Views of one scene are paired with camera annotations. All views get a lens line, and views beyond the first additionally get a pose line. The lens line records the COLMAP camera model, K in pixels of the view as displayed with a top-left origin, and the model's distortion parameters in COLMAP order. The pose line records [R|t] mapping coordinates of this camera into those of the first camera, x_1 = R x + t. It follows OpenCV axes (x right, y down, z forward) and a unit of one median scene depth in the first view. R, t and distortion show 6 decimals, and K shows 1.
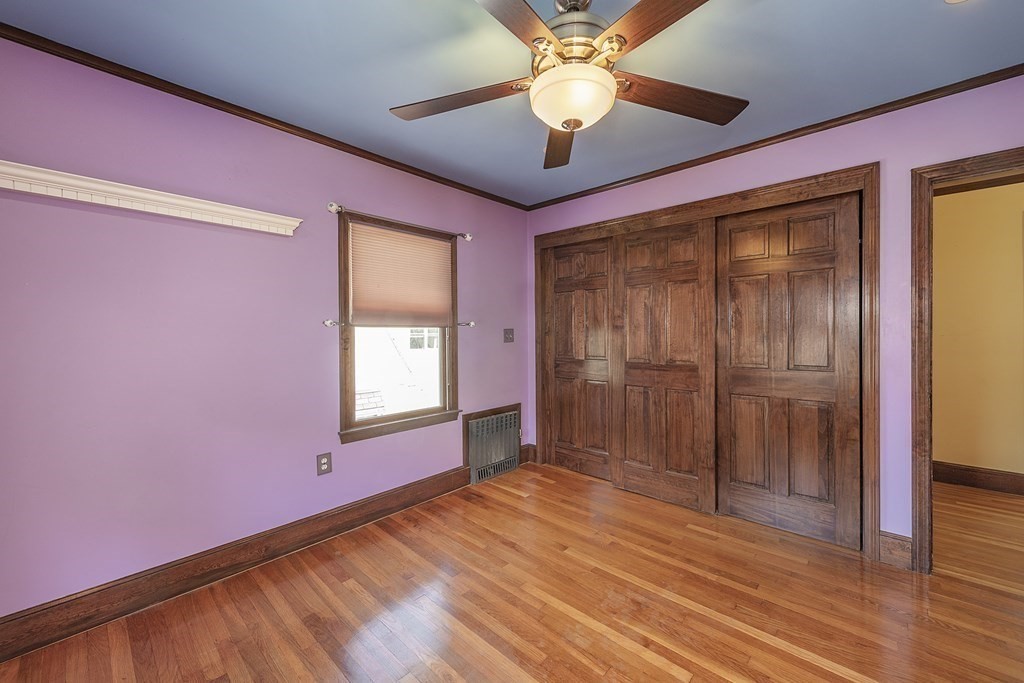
lens RADIAL K [[399.4, 0, 518.4], [0, 399.4, 338.5], [0, 0, 1]] dist [0.000882, -0.000767]
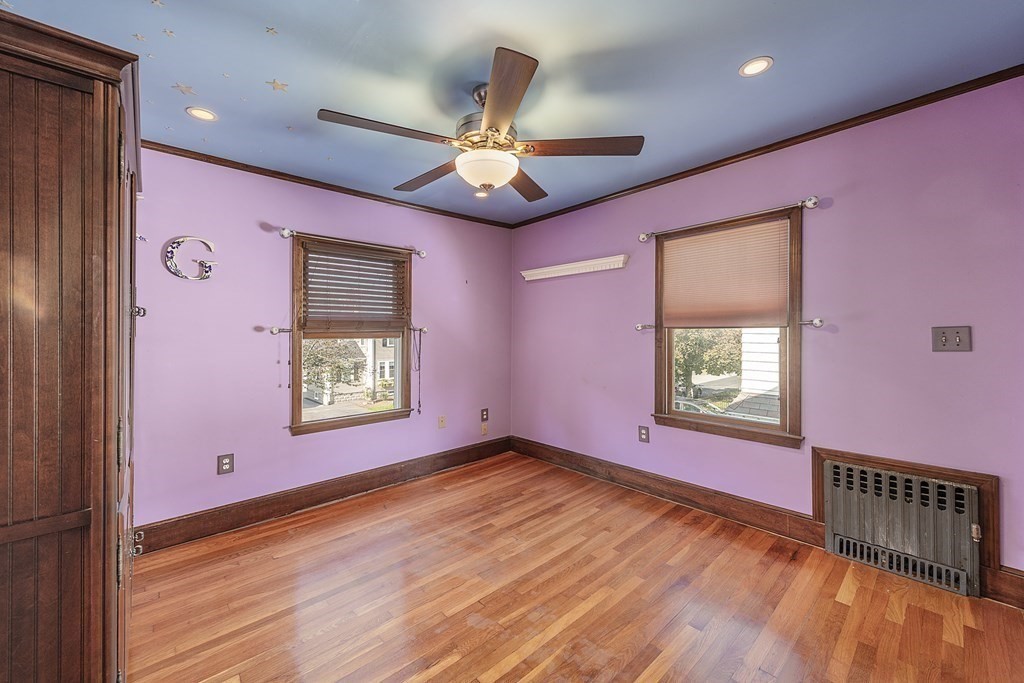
lens RADIAL K [[399.4, 0, 516.6], [0, 399.4, 335.6], [0, 0, 1]] dist [0.000882, -0.000767]
pose [[-0.092748, 0.010833, -0.995631, 0.812931], [-0.006076, 0.999916, 0.011446, -0.020694], [0.995671, 0.007111, -0.092674, 0.675793]]
